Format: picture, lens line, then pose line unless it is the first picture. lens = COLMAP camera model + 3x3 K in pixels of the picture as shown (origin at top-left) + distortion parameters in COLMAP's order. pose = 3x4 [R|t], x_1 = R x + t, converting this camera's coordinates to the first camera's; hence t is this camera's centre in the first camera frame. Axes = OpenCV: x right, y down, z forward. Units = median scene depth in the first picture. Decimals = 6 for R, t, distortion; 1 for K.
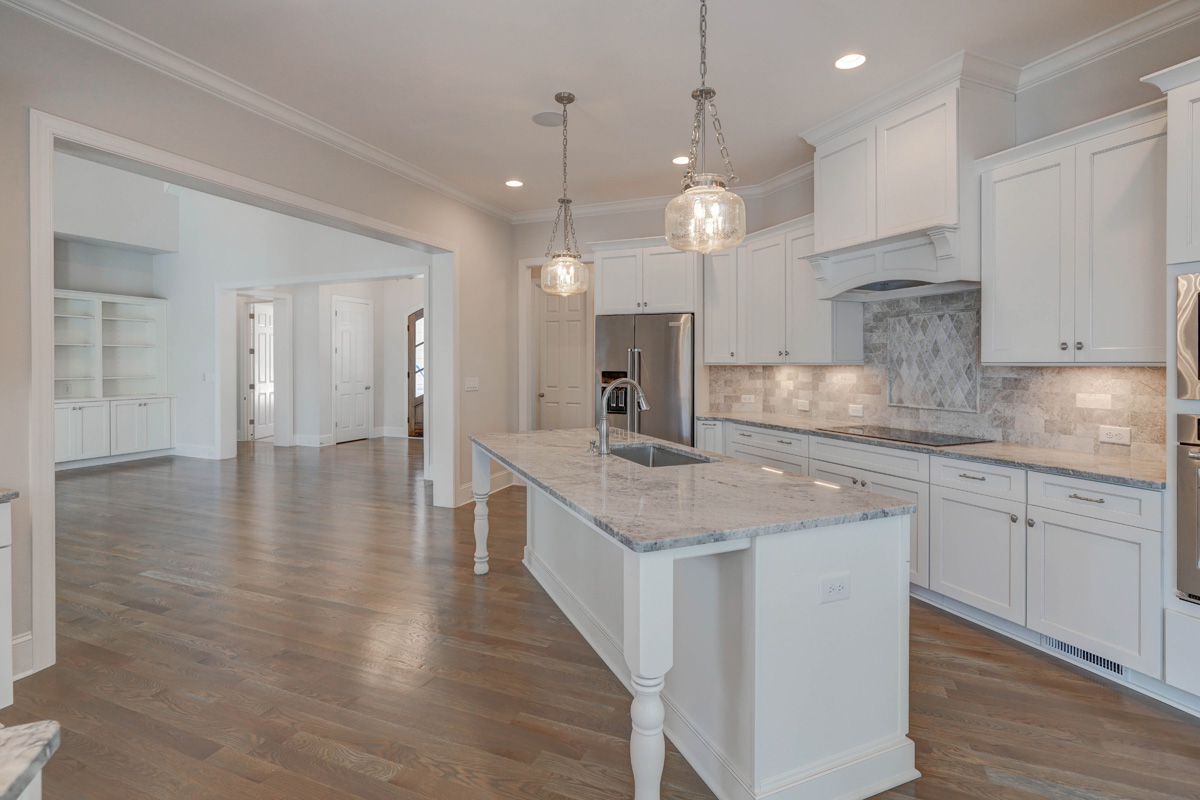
lens RADIAL K [[552.9, 0, 564.7], [0, 552.9, 363.6], [0, 0, 1]] dist [-0.003357, 0.002040]
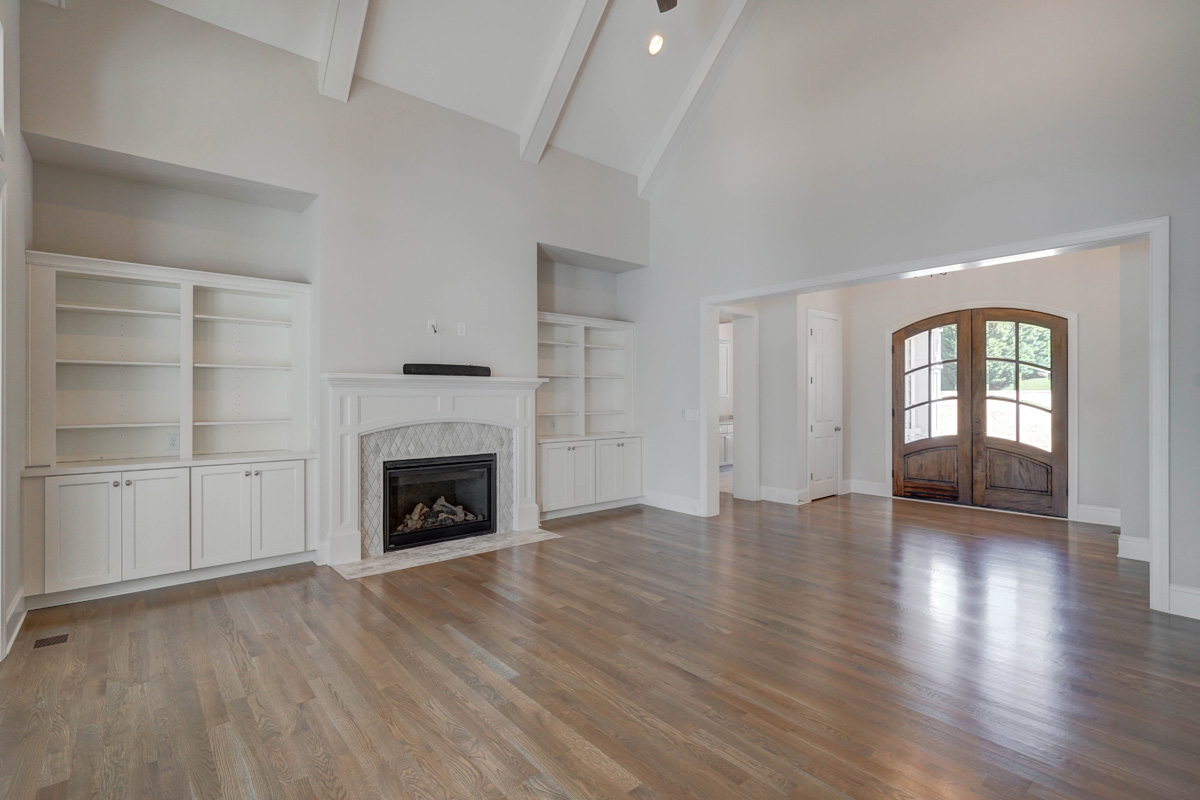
lens RADIAL K [[552.9, 0, 597.8], [0, 552.9, 396.6], [0, 0, 1]] dist [-0.003357, 0.002040]
pose [[0.891917, -0.000035, -0.452200, -0.696845], [-0.000646, 0.999999, -0.001351, 0.001065], [0.452199, 0.001497, 0.891916, 0.374731]]
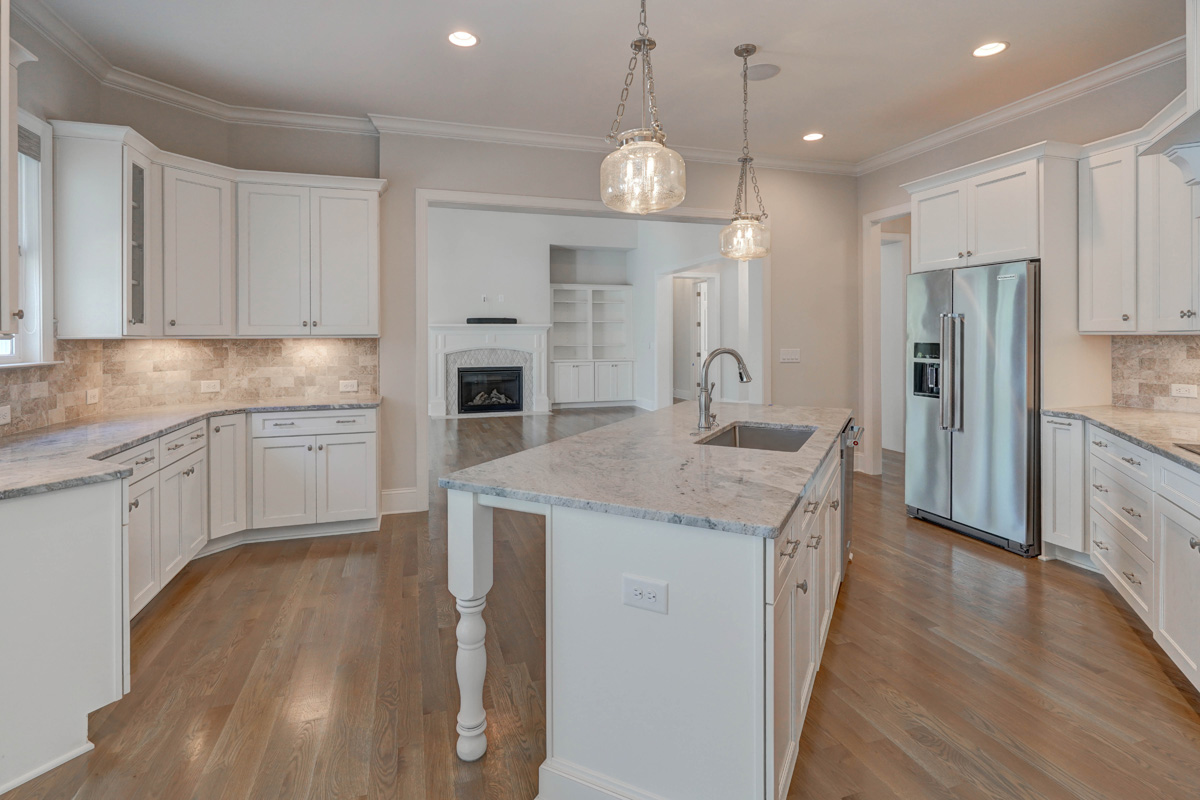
lens RADIAL K [[552.9, 0, 600.2], [0, 552.9, 336.5], [0, 0, 1]] dist [-0.003357, 0.002040]
pose [[0.676154, 0.000557, -0.736760, 0.339952], [0.001193, 0.999998, 0.001851, 0.002699], [0.736759, -0.002131, 0.676152, 0.118711]]
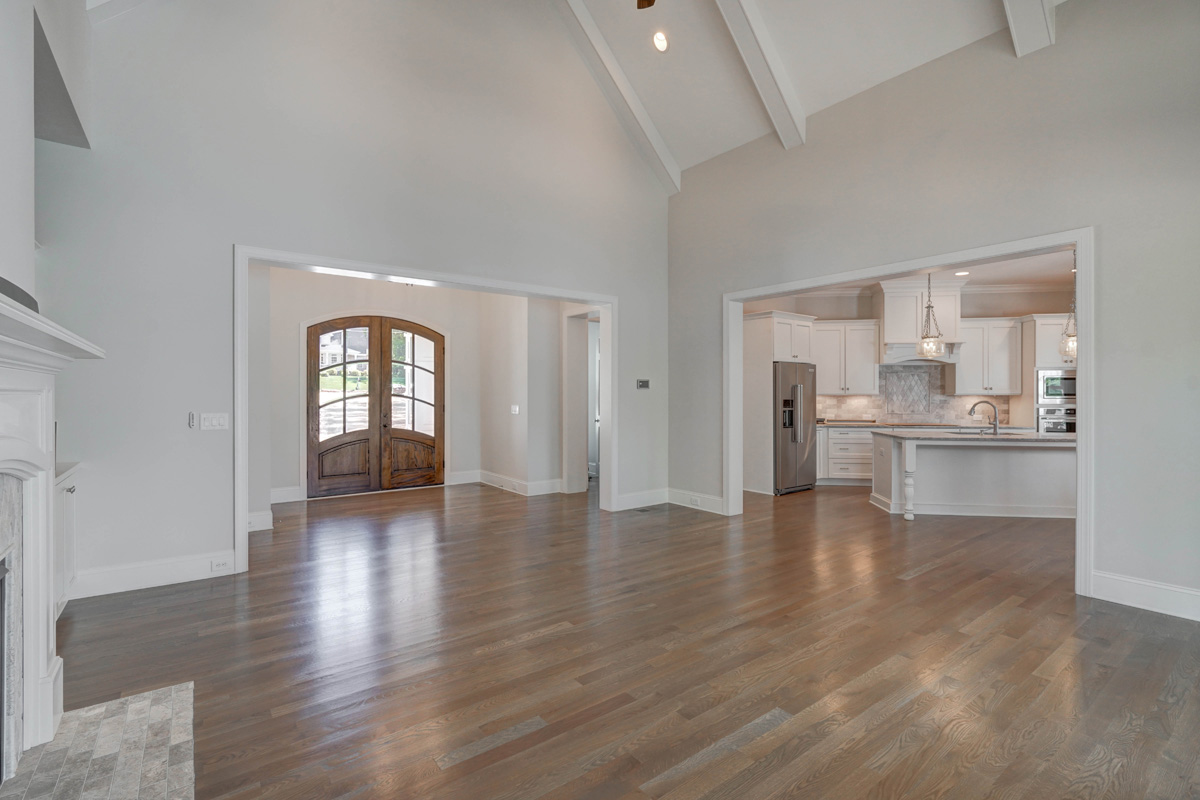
lens RADIAL K [[552.9, 0, 587.1], [0, 552.9, 394.7], [0, 0, 1]] dist [-0.003357, 0.002040]
pose [[0.508403, 0.000557, 0.861119, -1.639188], [0.000339, 1.000000, -0.000847, 0.002370], [-0.861119, 0.000723, 0.508403, 0.779338]]
